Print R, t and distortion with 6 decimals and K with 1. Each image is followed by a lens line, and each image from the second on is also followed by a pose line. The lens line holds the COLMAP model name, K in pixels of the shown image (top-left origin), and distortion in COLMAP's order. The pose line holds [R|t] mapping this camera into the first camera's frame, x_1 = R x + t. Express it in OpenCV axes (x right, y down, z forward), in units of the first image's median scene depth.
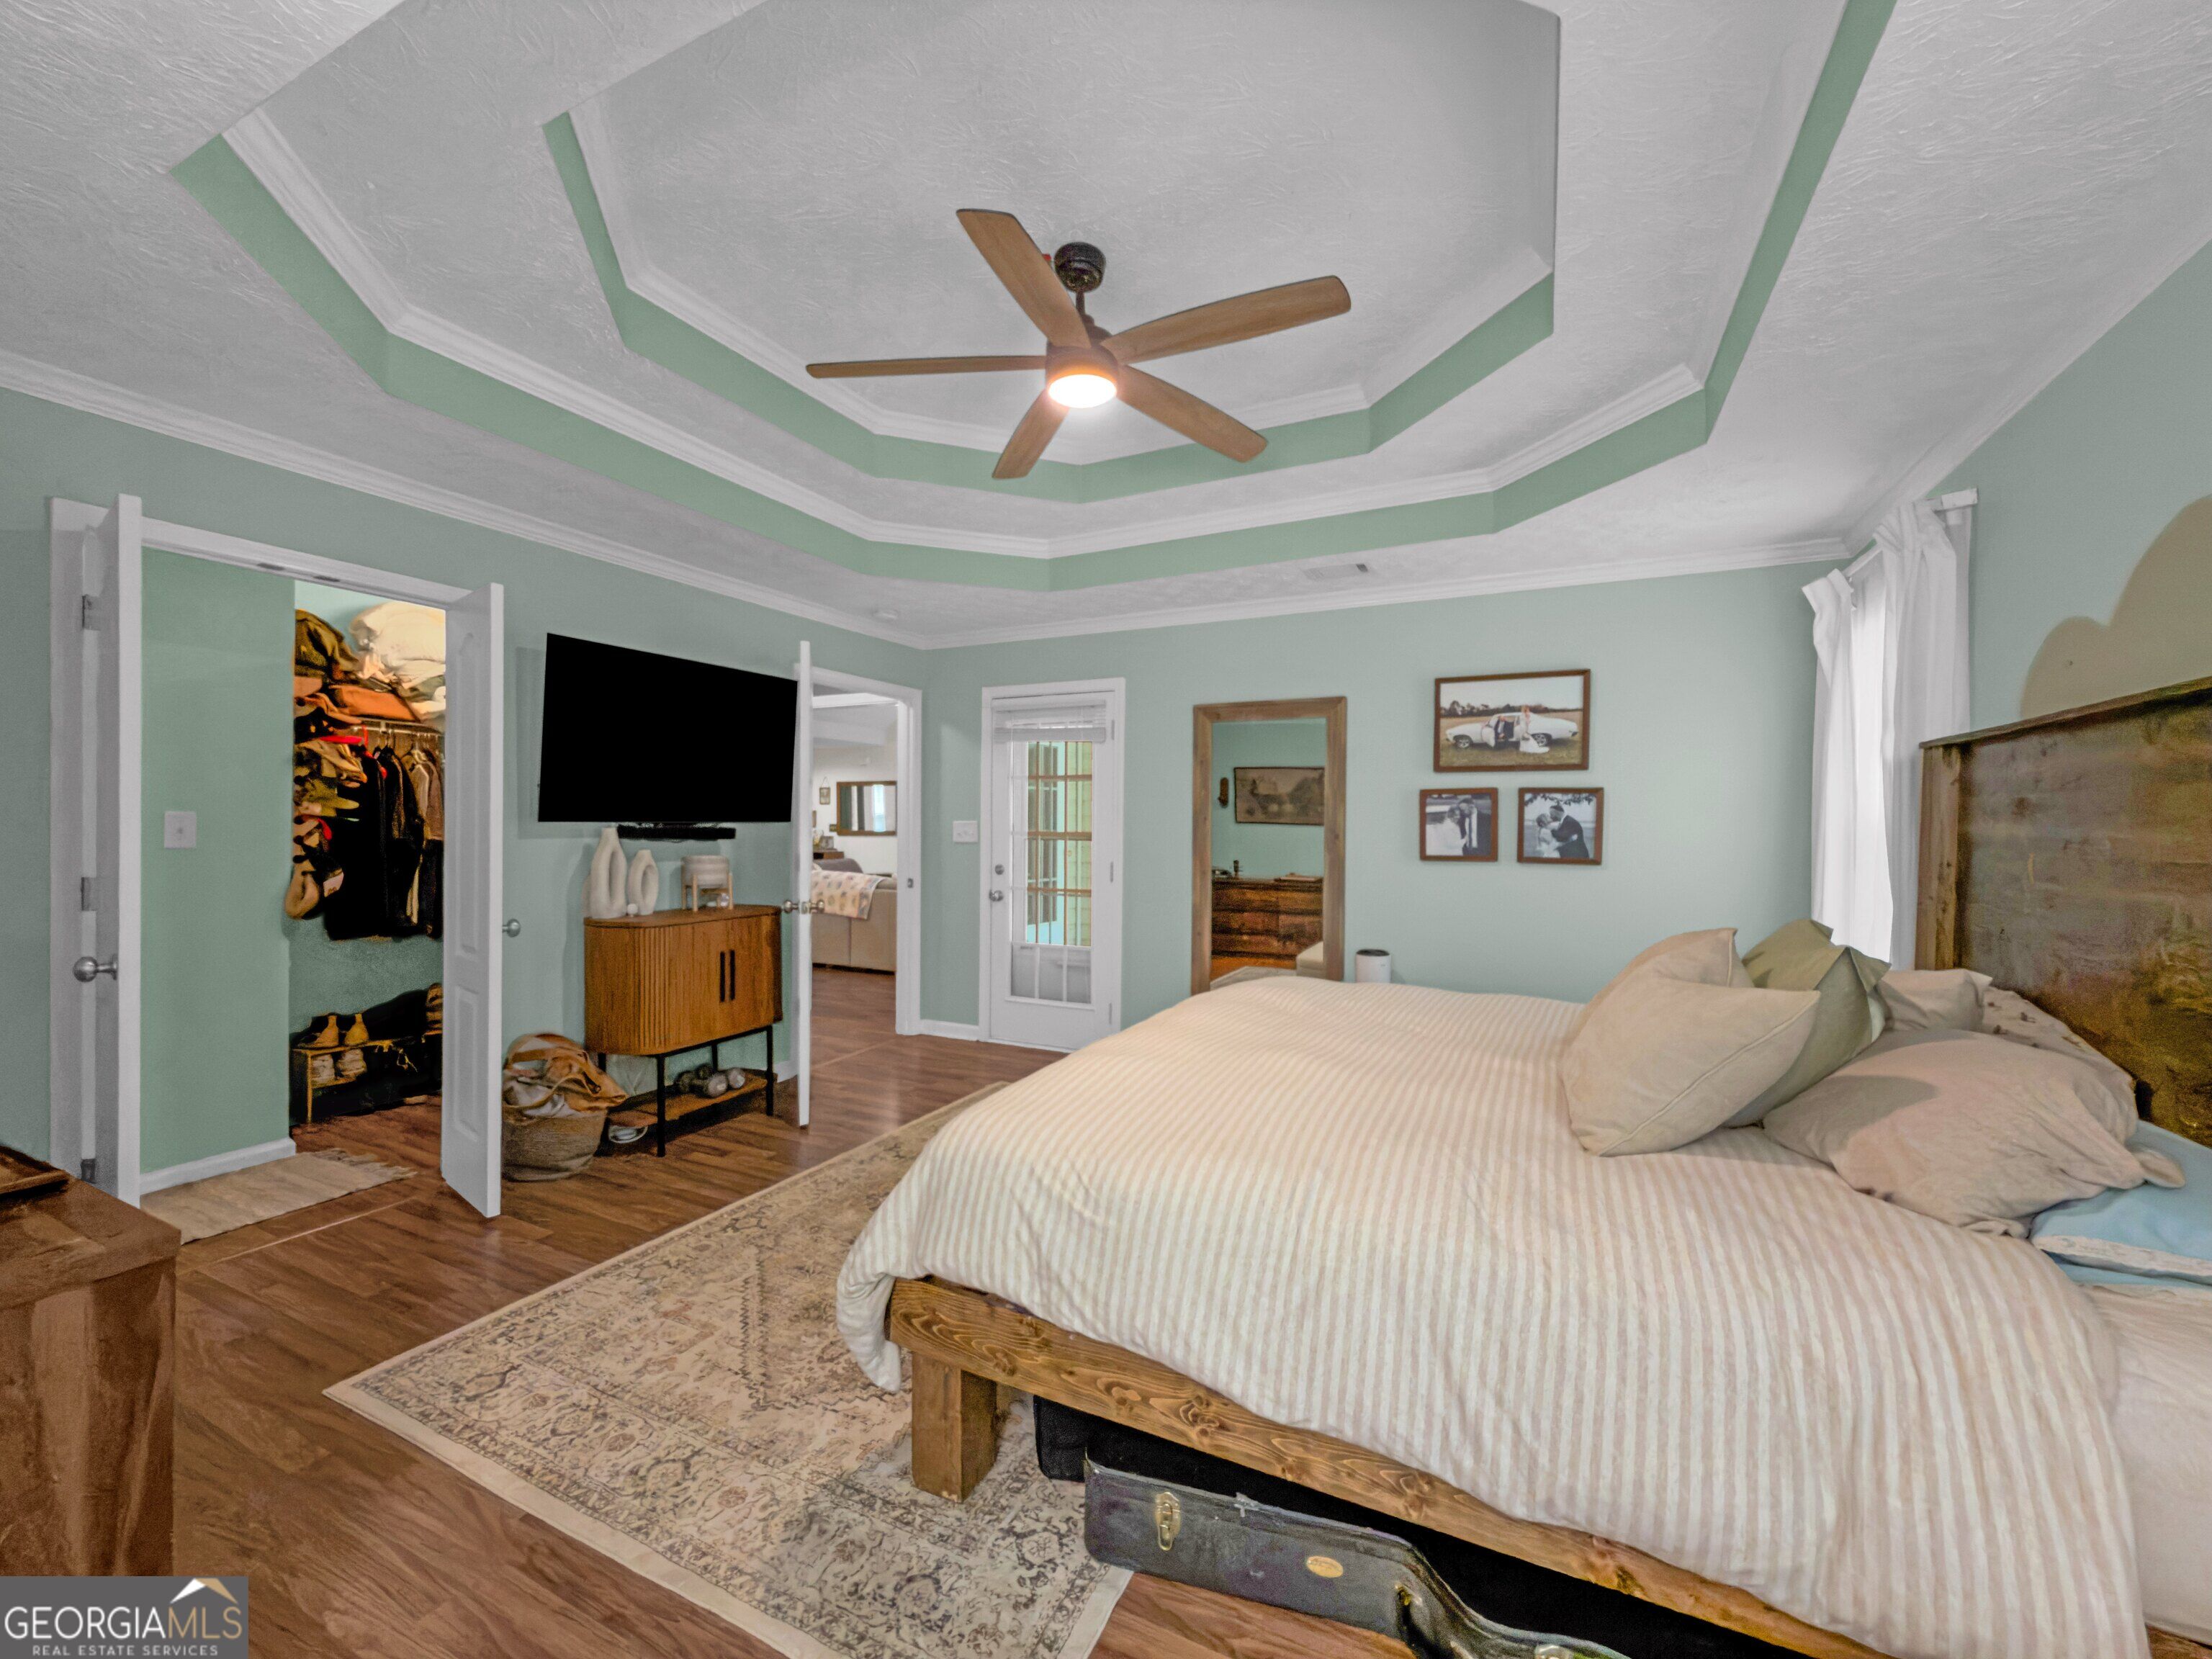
lens RADIAL K [[891.5, 0, 1105.8], [0, 891.5, 824.4], [0, 0, 1]] dist [0.000000, -0.000270]
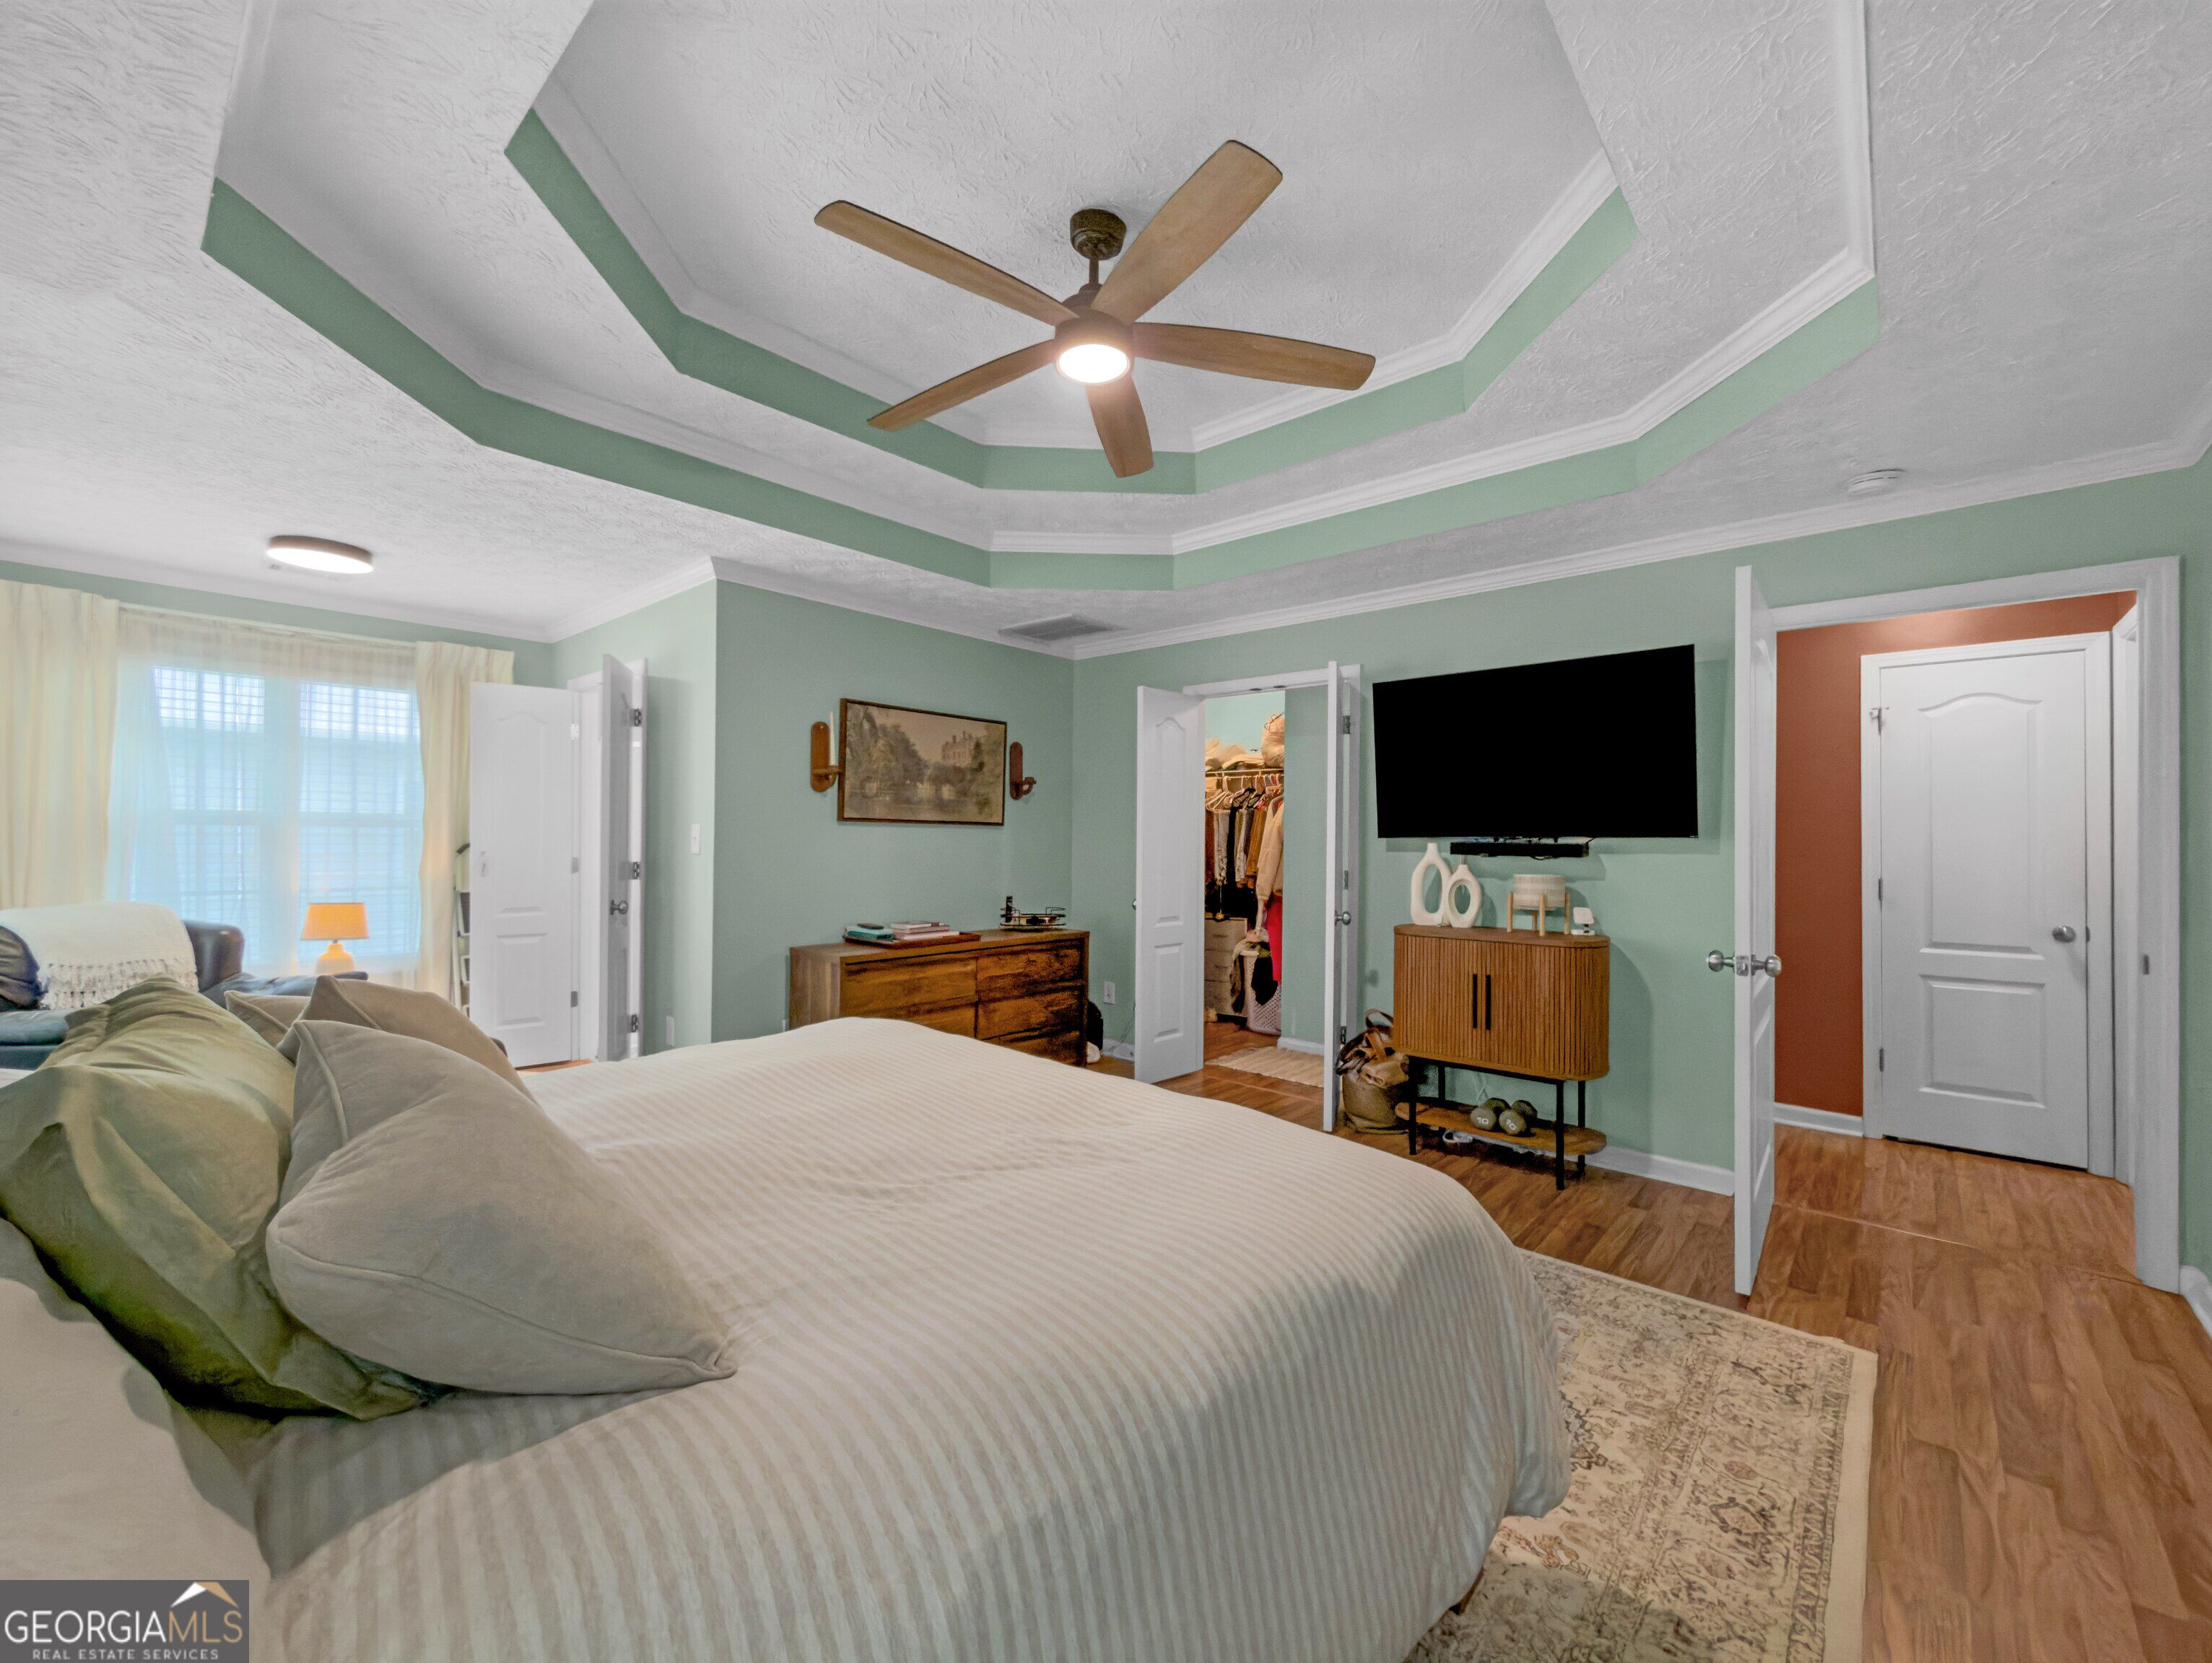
lens RADIAL K [[888.8, 0, 1106.0], [0, 888.8, 831.5], [0, 0, 1]] dist [-0.001477, 0.000353]
pose [[-0.283642, -0.019473, -0.958733, 0.569708], [-0.014469, 0.999767, -0.016026, 0.013262], [0.958821, 0.009327, -0.283857, 0.881201]]
